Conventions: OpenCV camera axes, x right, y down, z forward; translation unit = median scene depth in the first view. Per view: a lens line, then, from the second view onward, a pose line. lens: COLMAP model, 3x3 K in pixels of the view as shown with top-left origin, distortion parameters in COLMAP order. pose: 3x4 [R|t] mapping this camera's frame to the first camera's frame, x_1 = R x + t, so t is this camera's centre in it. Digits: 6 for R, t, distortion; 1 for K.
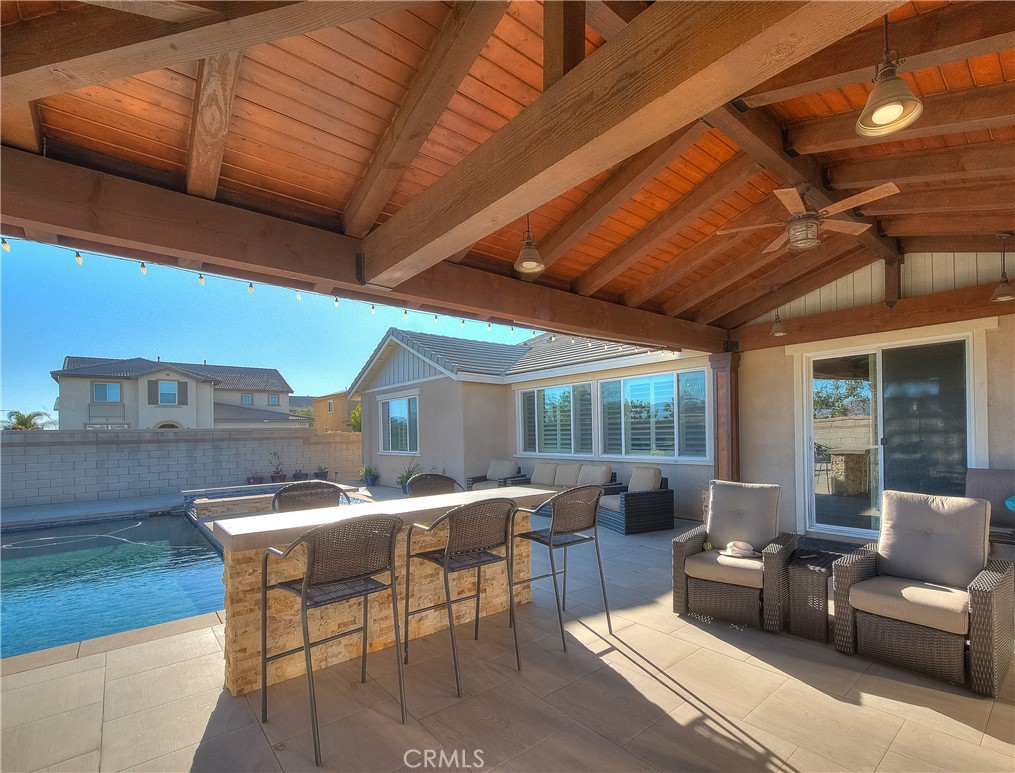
lens RADIAL K [[482.8, 0, 585.6], [0, 482.8, 423.0], [0, 0, 1]] dist [0.000320, -0.005288]
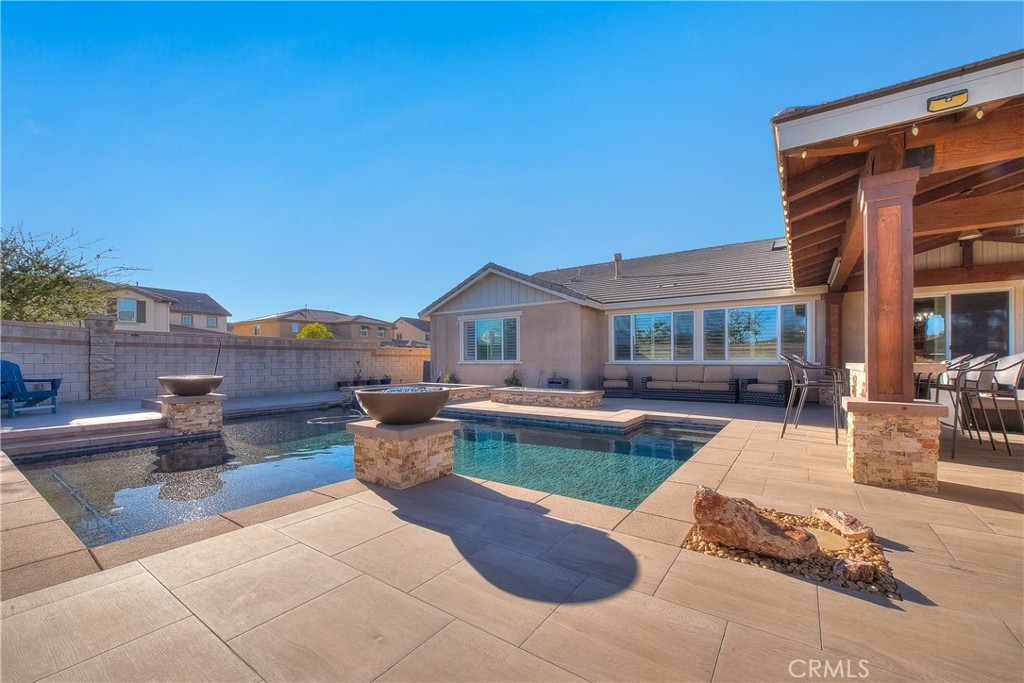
lens RADIAL K [[410.6, 0, 500.5], [0, 410.6, 358.8], [0, 0, 1]] dist [-0.004042, -0.000350]
pose [[0.984202, 0.021490, 0.175740, -0.507096], [-0.022941, 0.999717, 0.006229, 0.043033], [-0.175557, -0.010162, 0.984417, -0.060899]]
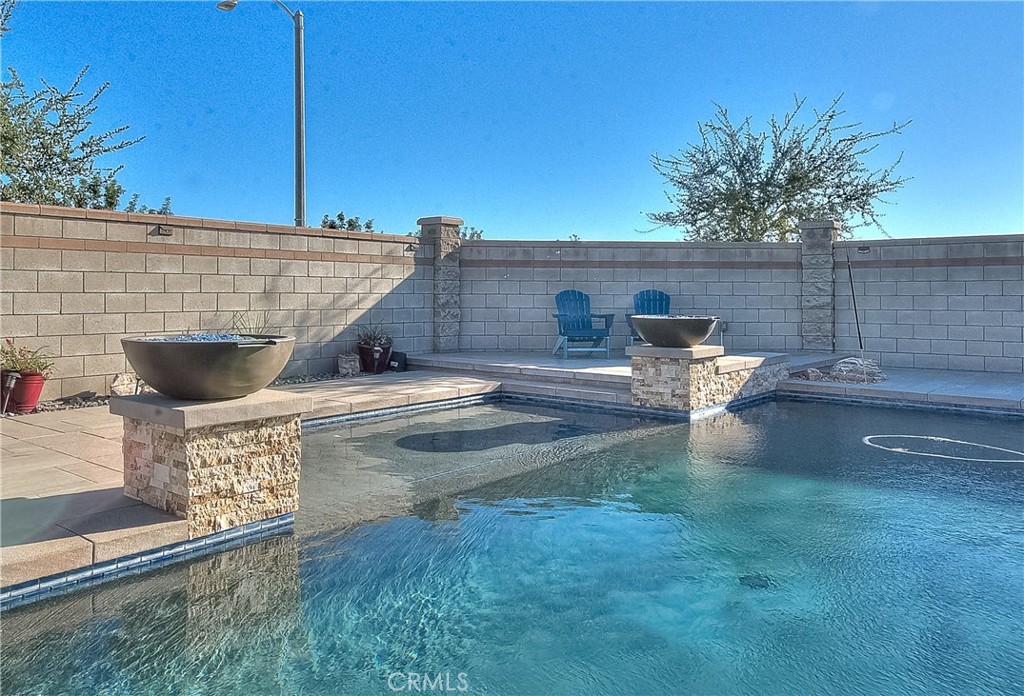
lens RADIAL K [[770.0, 0, 467.6], [0, 770.0, 293.5], [0, 0, 1]] dist [0.034765, 0.000725]
pose [[0.076999, 0.020364, -0.996823, -0.230727], [0.012259, 0.999696, 0.021369, 0.045402], [0.996956, -0.013865, 0.076726, 0.290771]]
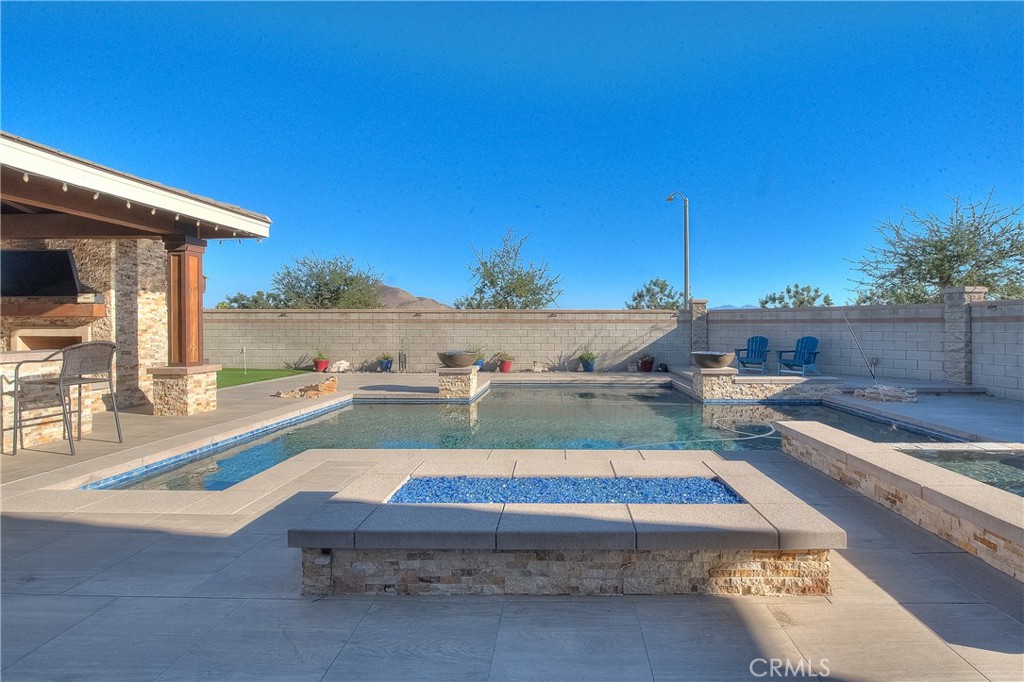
lens RADIAL K [[414.0, 0, 550.4], [0, 414.0, 330.0], [0, 0, 1]] dist [-0.000774, -0.000084]
pose [[-0.701573, 0.022796, -0.712233, -0.185507], [0.024363, 0.999671, 0.007997, 0.032620], [0.712181, -0.011742, -0.701898, 0.740256]]
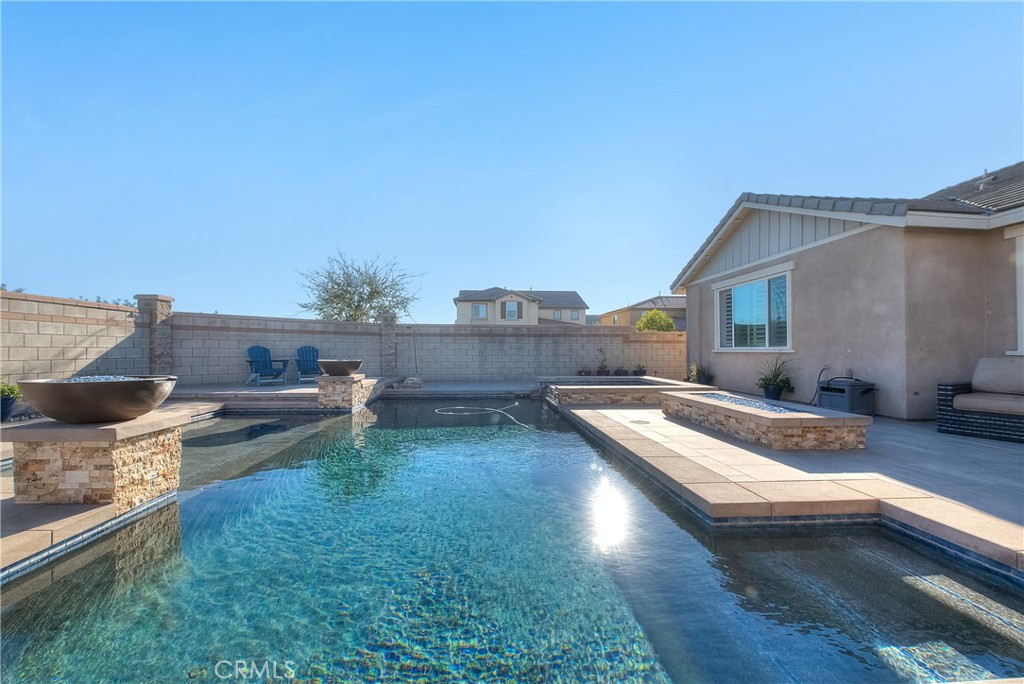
lens RADIAL K [[417.5, 0, 505.3], [0, 417.5, 345.5], [0, 0, 1]] dist [-0.002283, -0.000302]
pose [[0.755827, 0.017817, -0.654529, -0.220593], [-0.008866, 0.999817, 0.016978, 0.043666], [0.654711, -0.007029, 0.755847, 0.190827]]
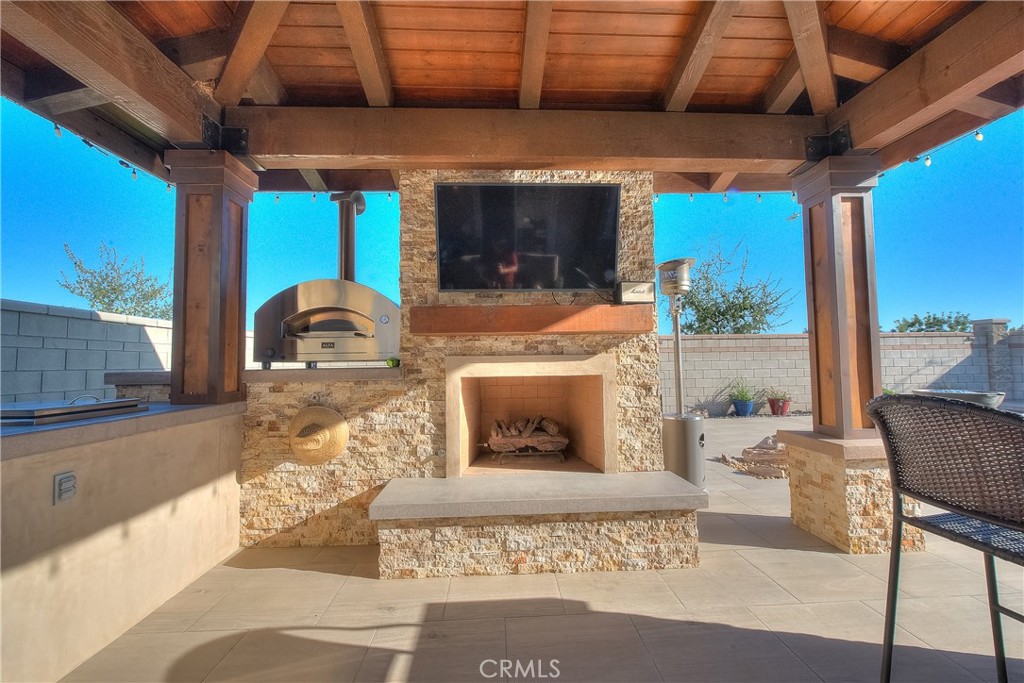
lens RADIAL K [[406.4, 0, 521.3], [0, 406.4, 339.8], [0, 0, 1]] dist [-0.001978, -0.000441]
pose [[-0.651679, -0.012614, -0.758390, 0.036927], [0.039750, 0.997920, -0.050755, 0.021404], [0.757452, -0.063222, -0.649822, 0.159045]]
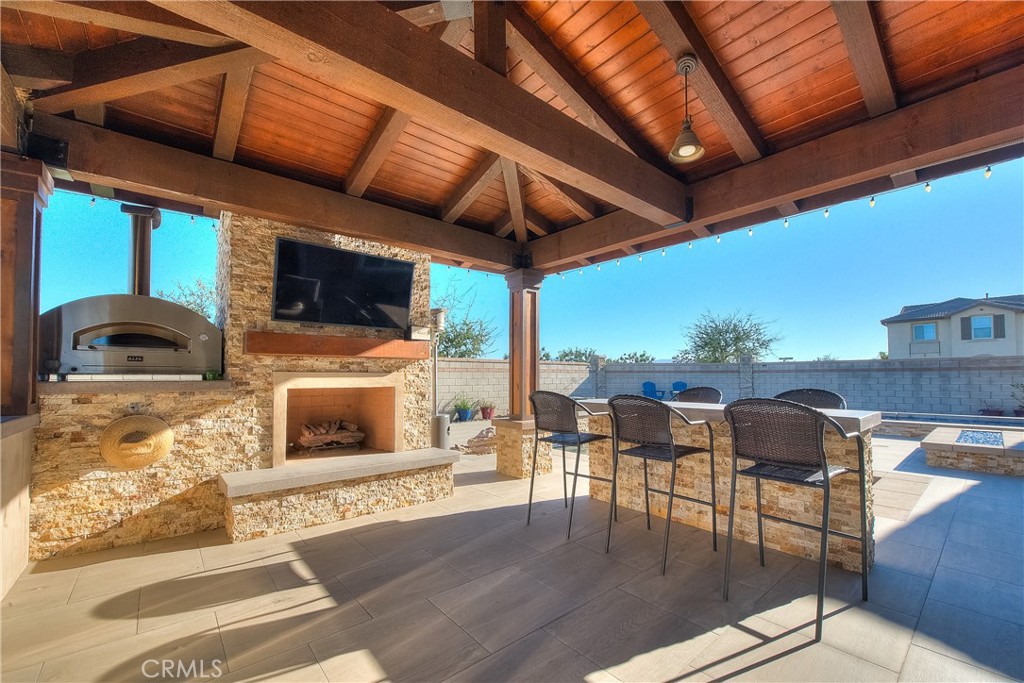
lens RADIAL K [[407.8, 0, 514.5], [0, 407.8, 366.8], [0, 0, 1]] dist [0.001906, -0.002299]
pose [[-0.072777, -0.006497, -0.997327, 0.153908], [0.019720, 0.999774, -0.007952, 0.019637], [0.997153, -0.020246, -0.072633, 0.167242]]
